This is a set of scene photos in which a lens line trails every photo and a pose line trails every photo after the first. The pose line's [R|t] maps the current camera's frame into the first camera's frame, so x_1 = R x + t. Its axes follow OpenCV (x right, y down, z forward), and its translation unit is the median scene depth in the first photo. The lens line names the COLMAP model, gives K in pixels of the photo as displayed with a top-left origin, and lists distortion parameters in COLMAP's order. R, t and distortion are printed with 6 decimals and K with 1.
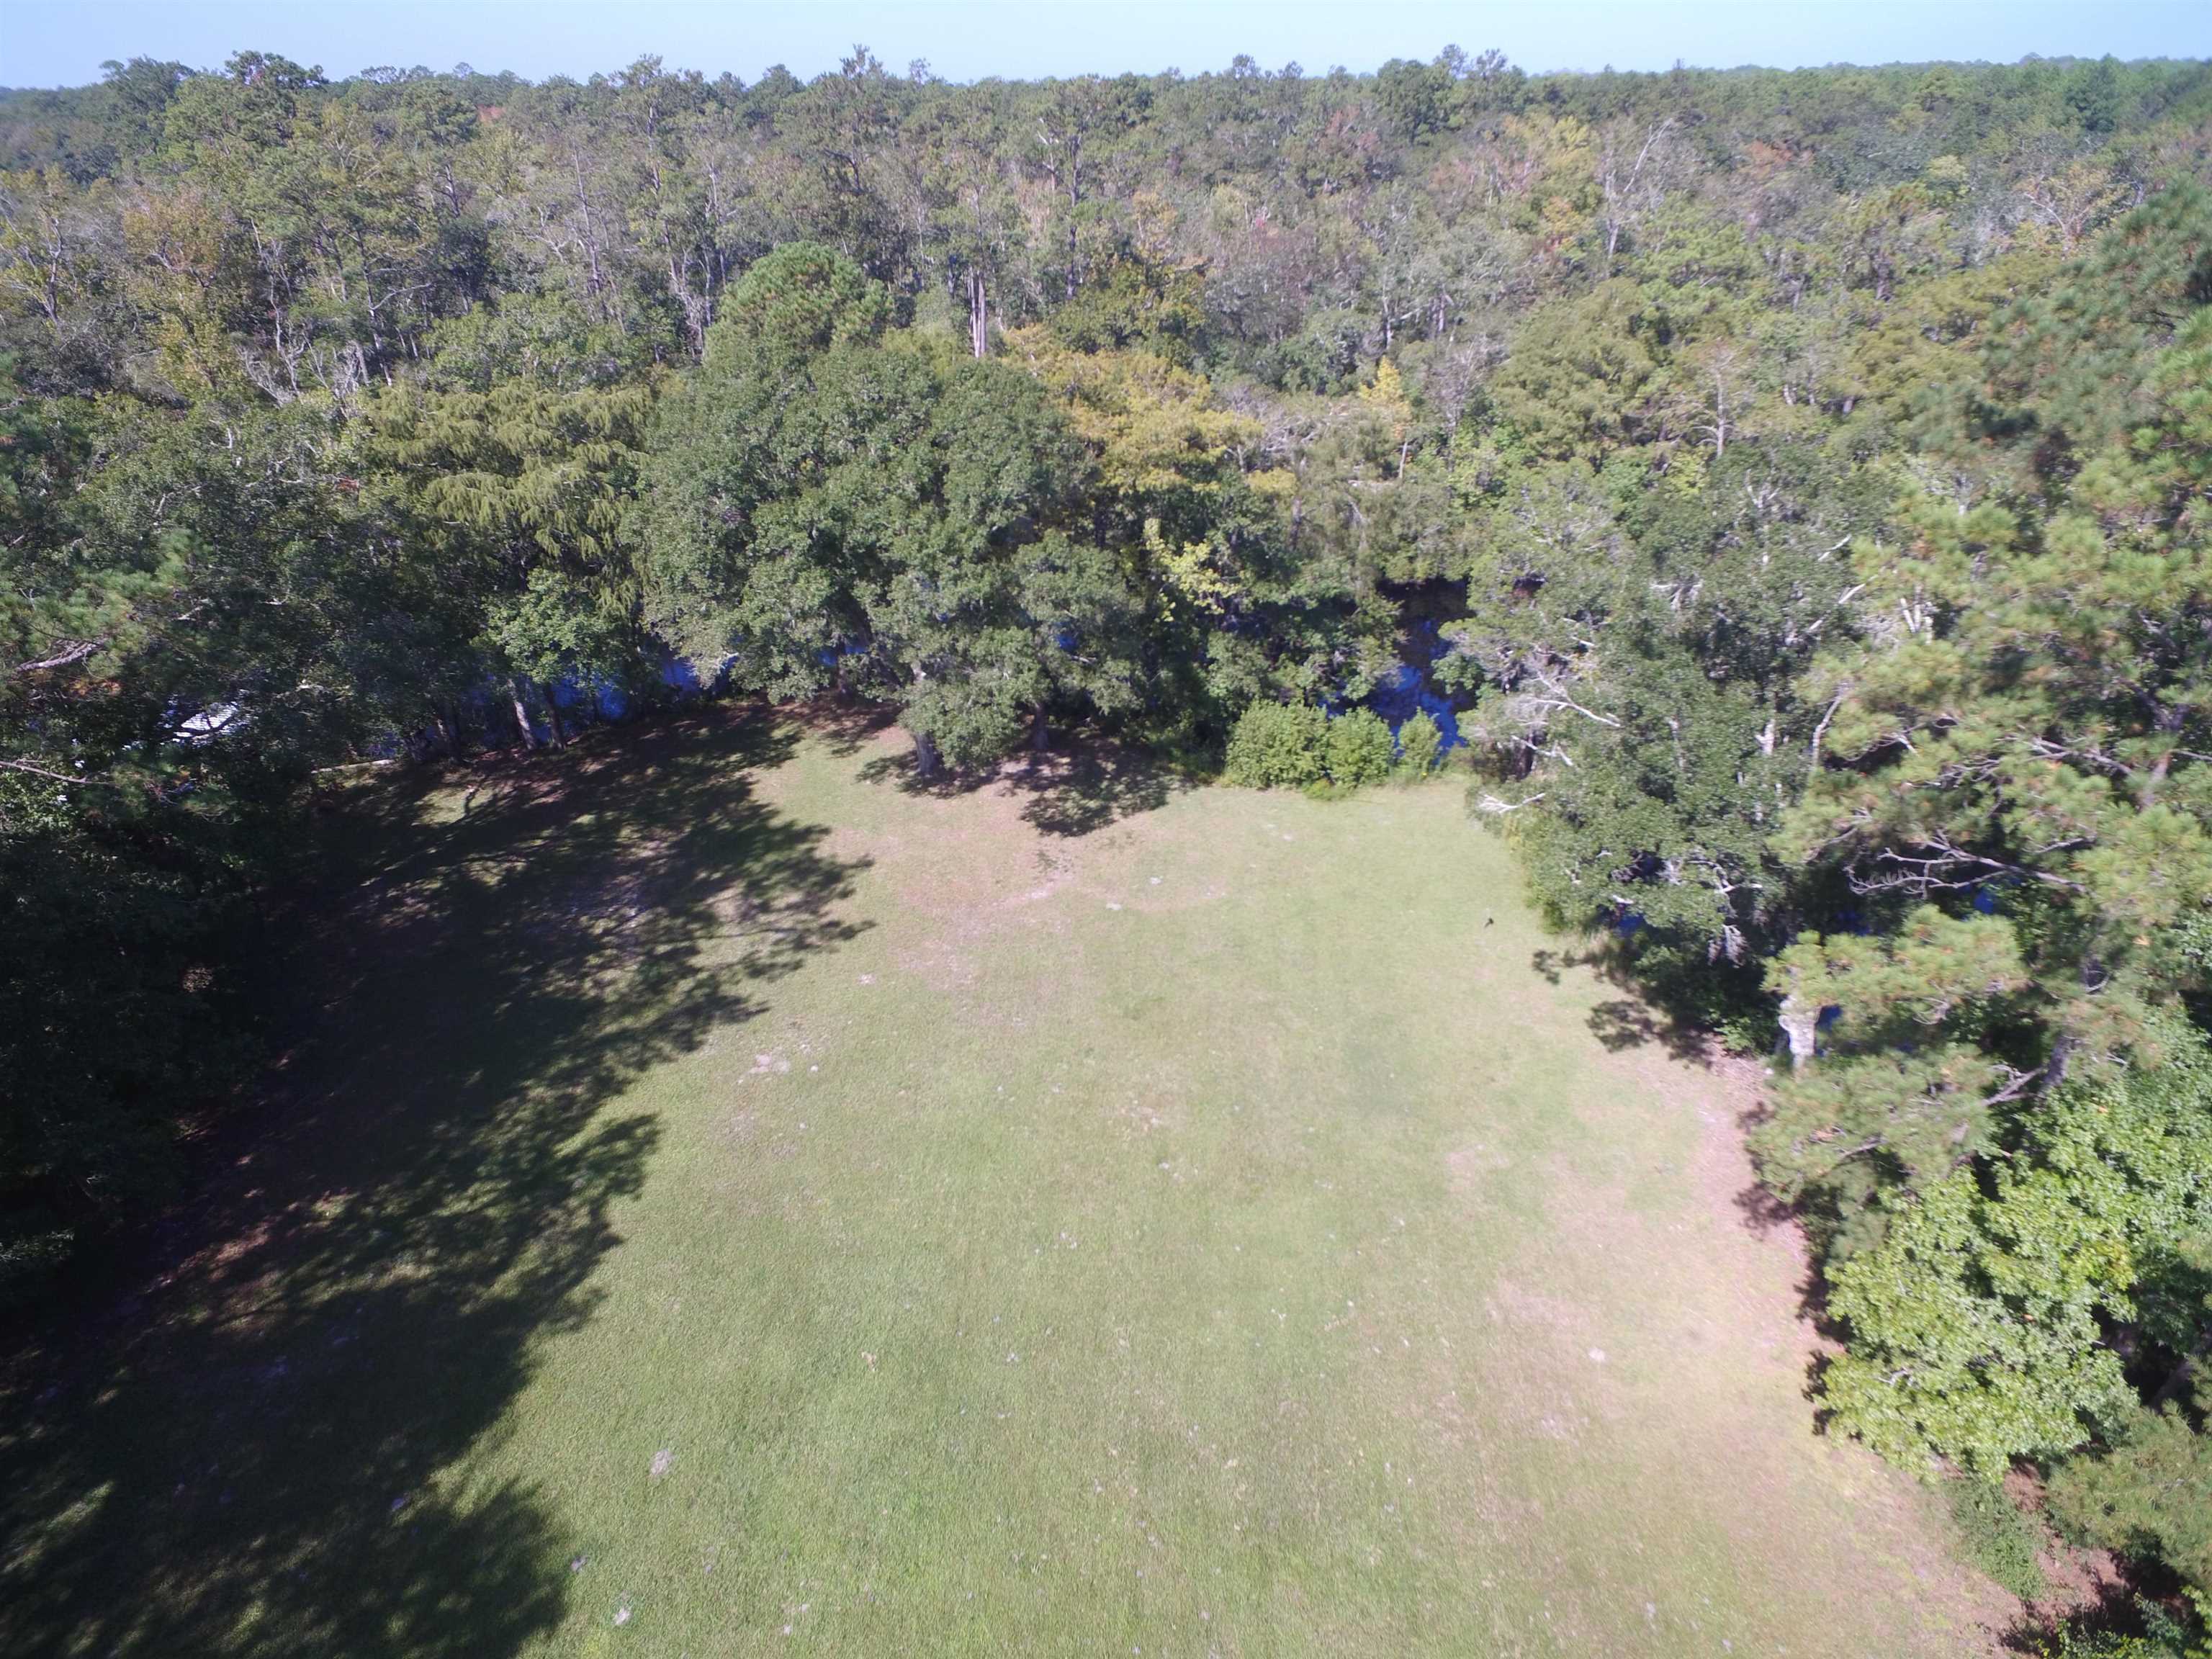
lens RADIAL K [[1282.7, 0, 1093.3], [0, 1282.7, 839.7], [0, 0, 1]] dist [-0.016668, 0.018896]
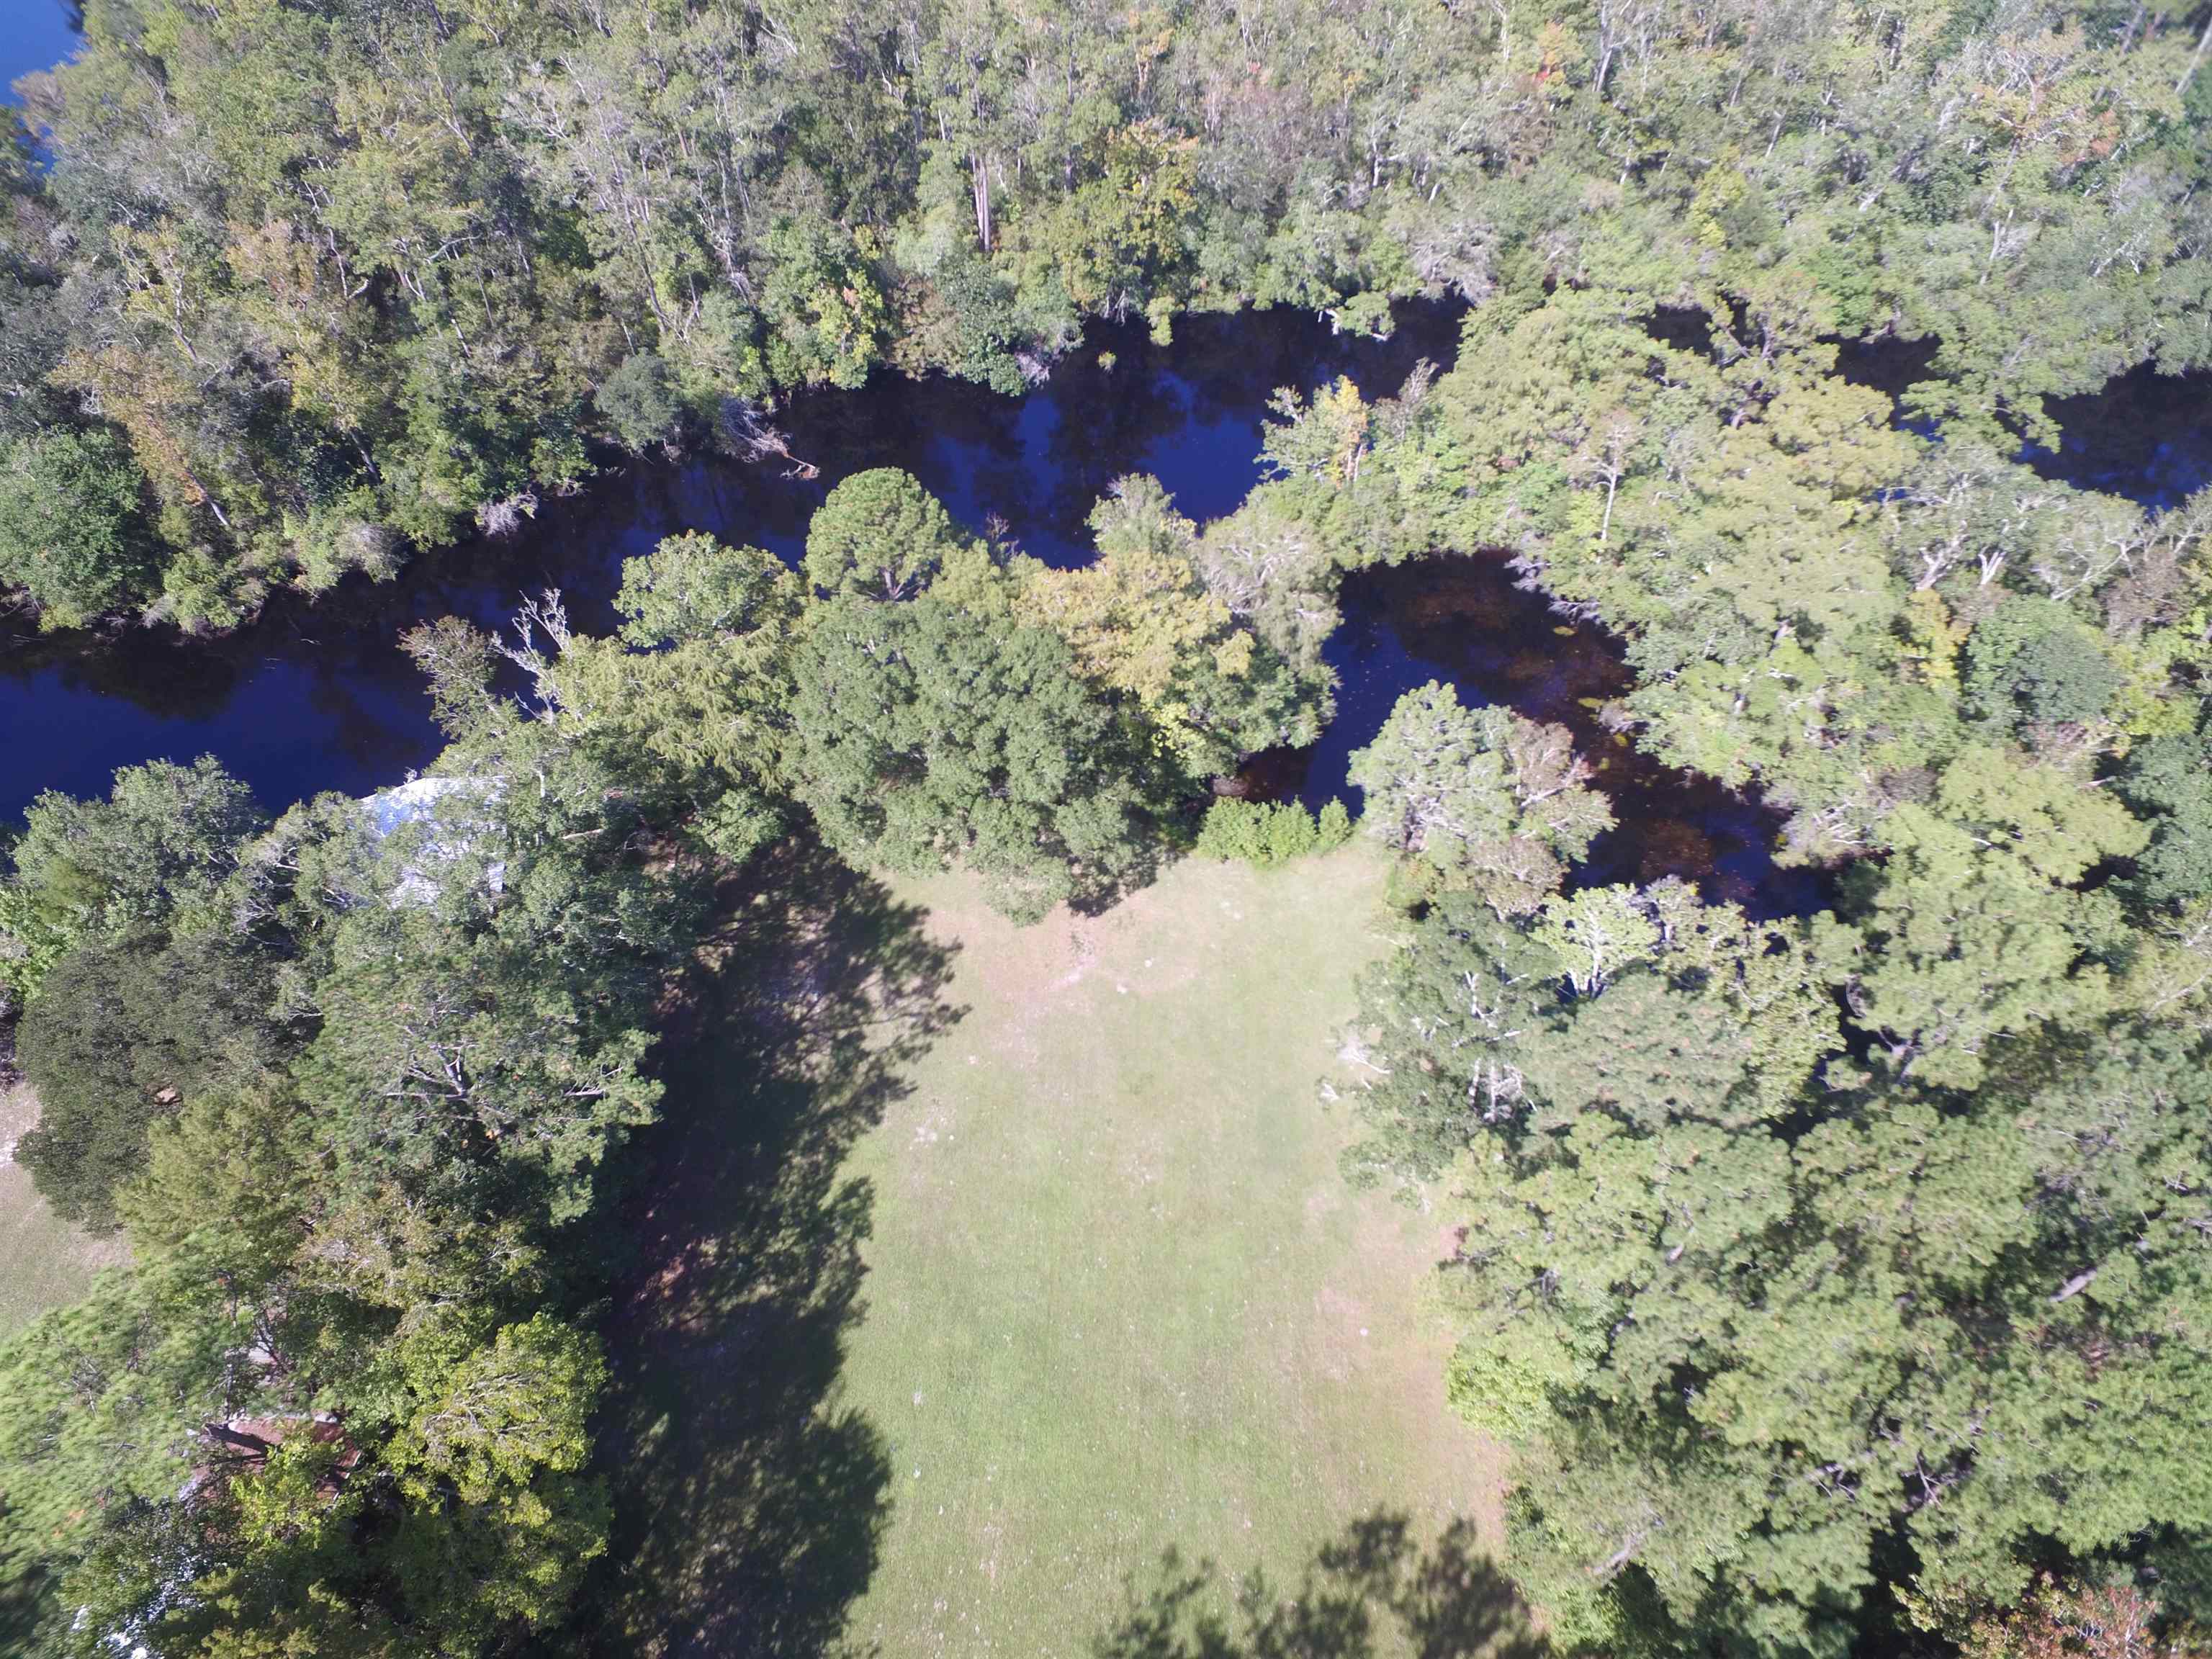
lens RADIAL K [[1282.7, 0, 1095.8], [0, 1282.7, 839.3], [0, 0, 1]] dist [-0.016668, 0.018896]
pose [[0.999860, -0.016687, 0.001579, -0.016576], [0.014995, 0.932559, 0.360706, -0.732969], [-0.007492, -0.360631, 0.932678, -0.422755]]
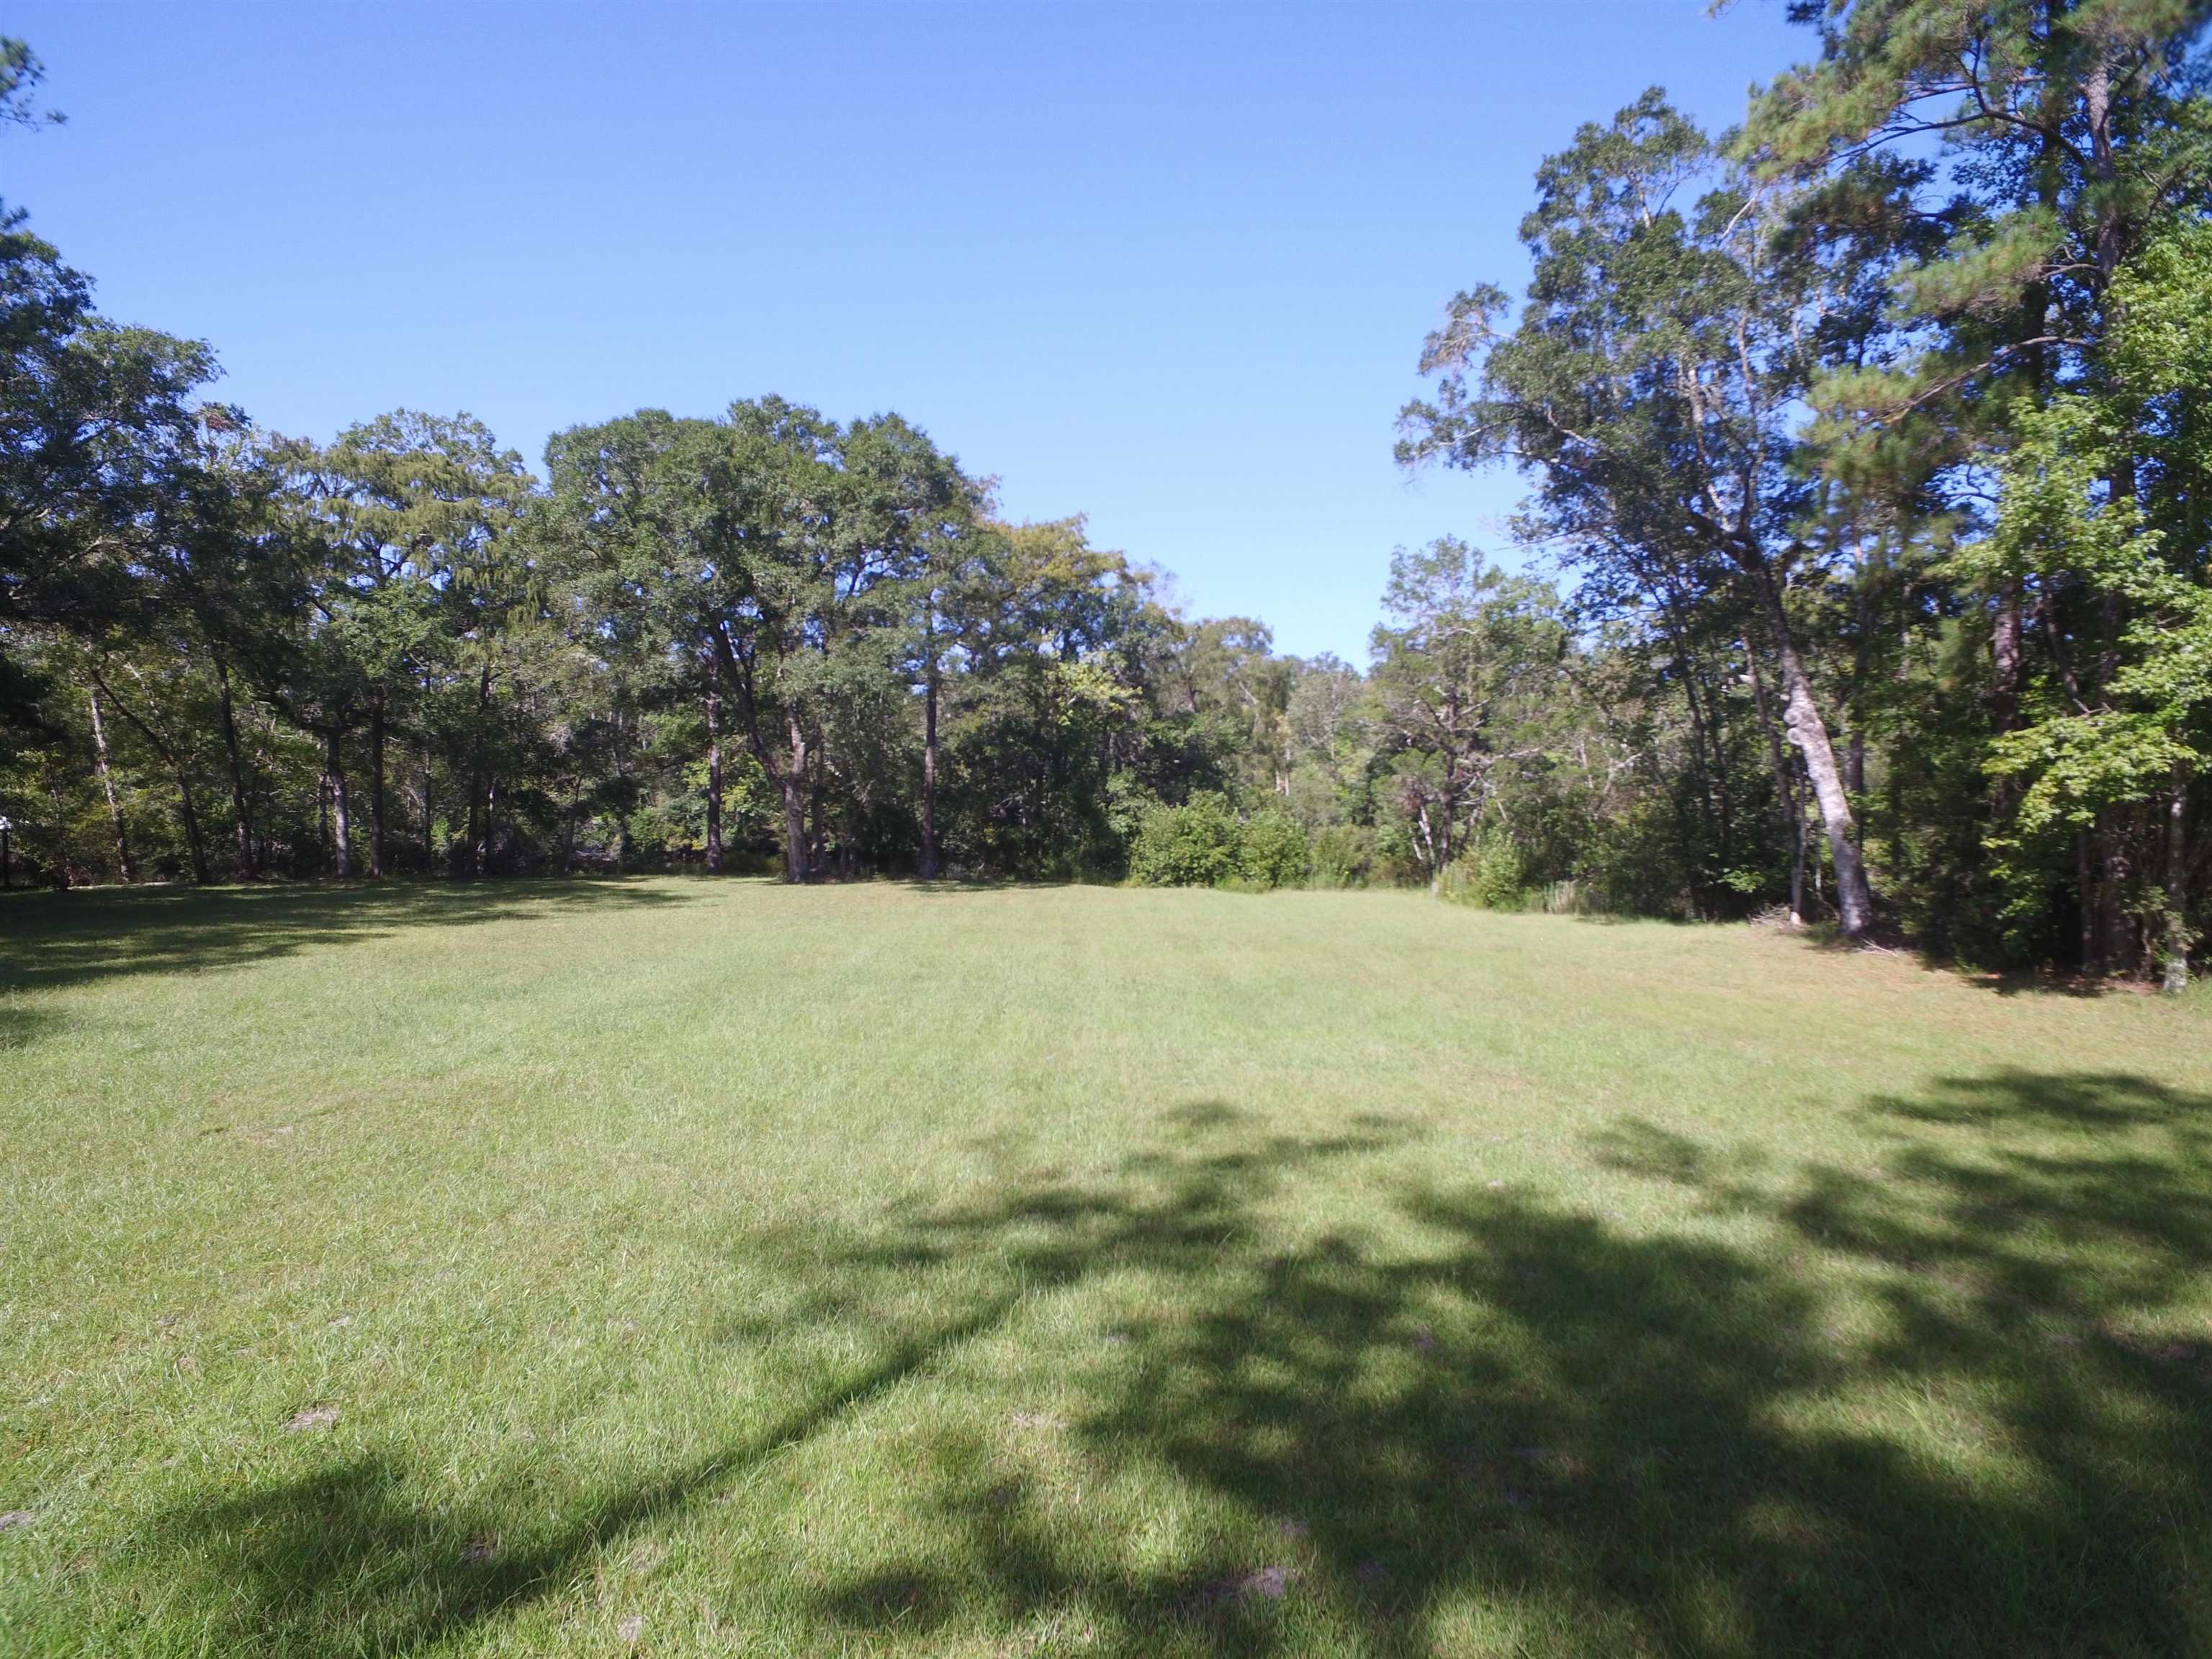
lens RADIAL K [[1282.7, 0, 1094.9], [0, 1282.7, 833.7], [0, 0, 1]] dist [-0.016668, 0.018896]
pose [[0.996451, 0.015855, 0.082673, 0.002389], [0.026209, 0.874852, -0.483681, 0.456064], [-0.079996, 0.484131, 0.871331, 0.242948]]
